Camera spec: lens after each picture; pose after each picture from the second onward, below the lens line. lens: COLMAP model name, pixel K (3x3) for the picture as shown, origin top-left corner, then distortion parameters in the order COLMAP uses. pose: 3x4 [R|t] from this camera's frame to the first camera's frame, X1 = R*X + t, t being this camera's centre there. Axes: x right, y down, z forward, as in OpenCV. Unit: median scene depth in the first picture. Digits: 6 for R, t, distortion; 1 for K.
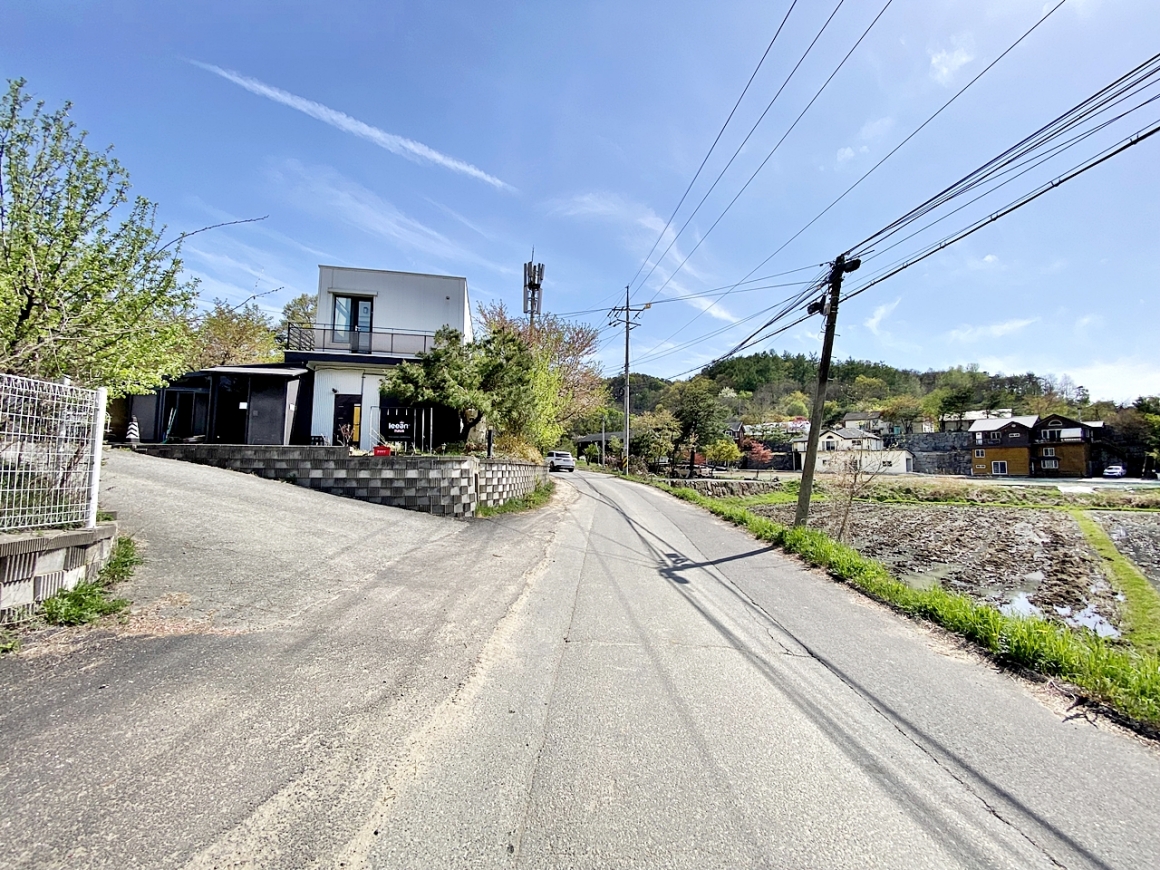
lens RADIAL K [[462.1, 0, 577.3], [0, 462.1, 432.7], [0, 0, 1]] dist [0.020859, -0.024015]
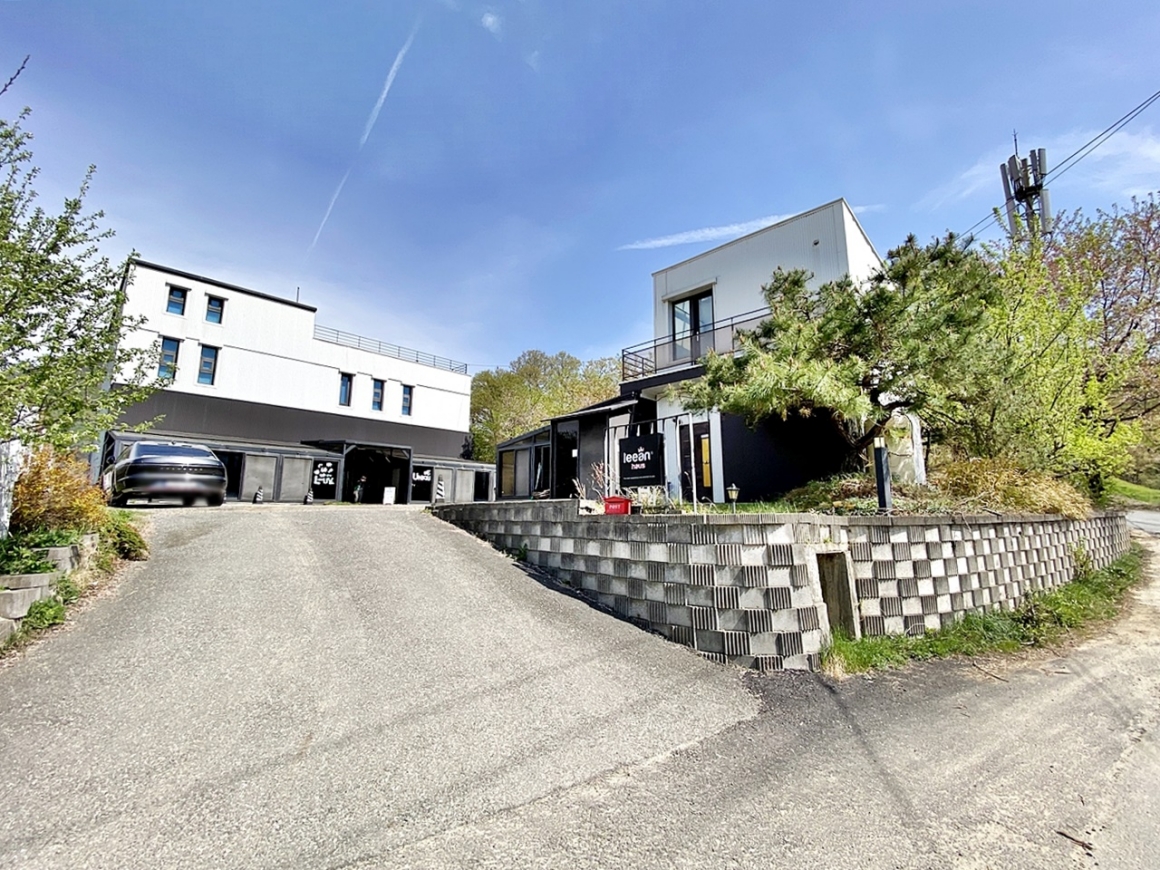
lens RADIAL K [[479.4, 0, 582.0], [0, 479.4, 434.1], [0, 0, 1]] dist [0.021612, -0.022467]
pose [[0.595720, -0.137504, -0.791334, 0.006940], [0.071235, 0.990399, -0.118468, 0.016521], [0.800027, 0.014203, 0.599796, 0.526631]]
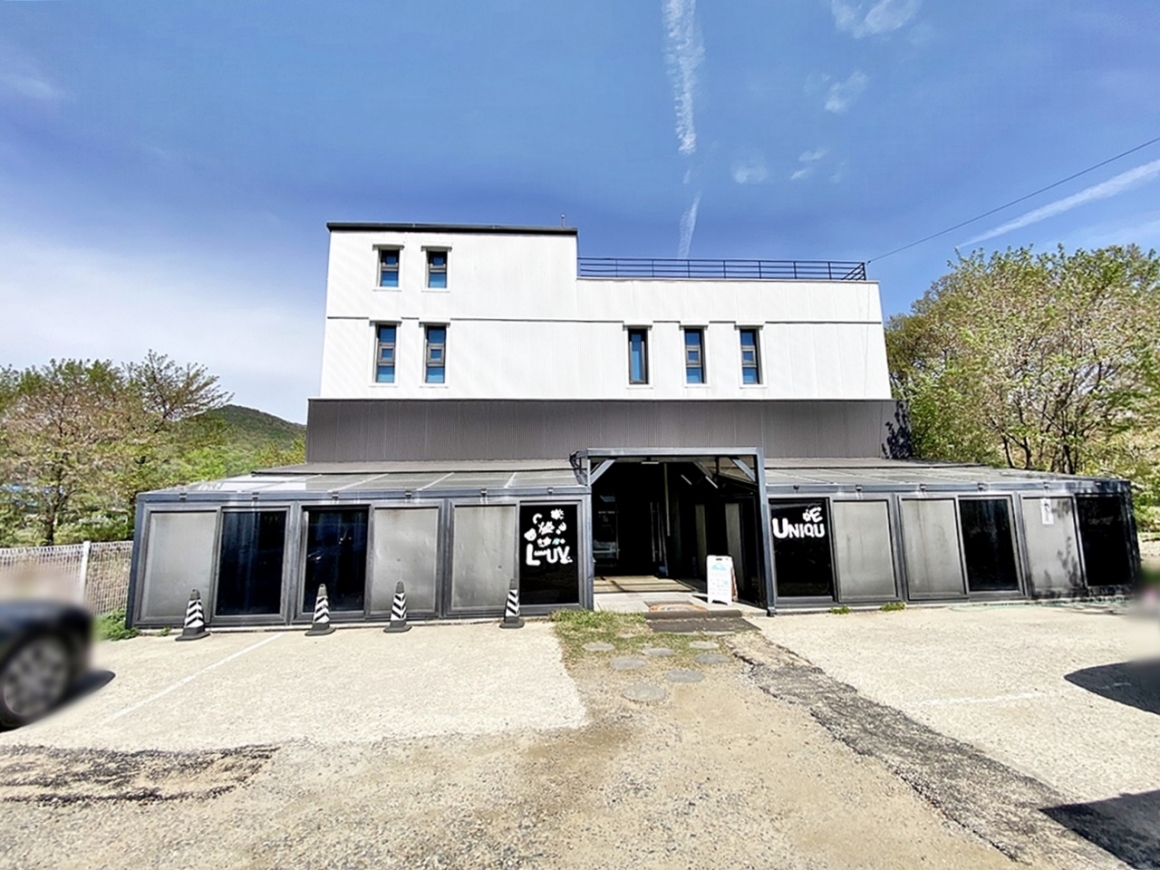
lens RADIAL K [[479.4, 0, 582.0], [0, 479.4, 434.1], [0, 0, 1]] dist [0.021612, -0.022467]
pose [[-0.114243, -0.158234, -0.980770, -1.050020], [0.095306, 0.980935, -0.169362, -0.116227], [0.988871, -0.112822, -0.096985, 0.896847]]
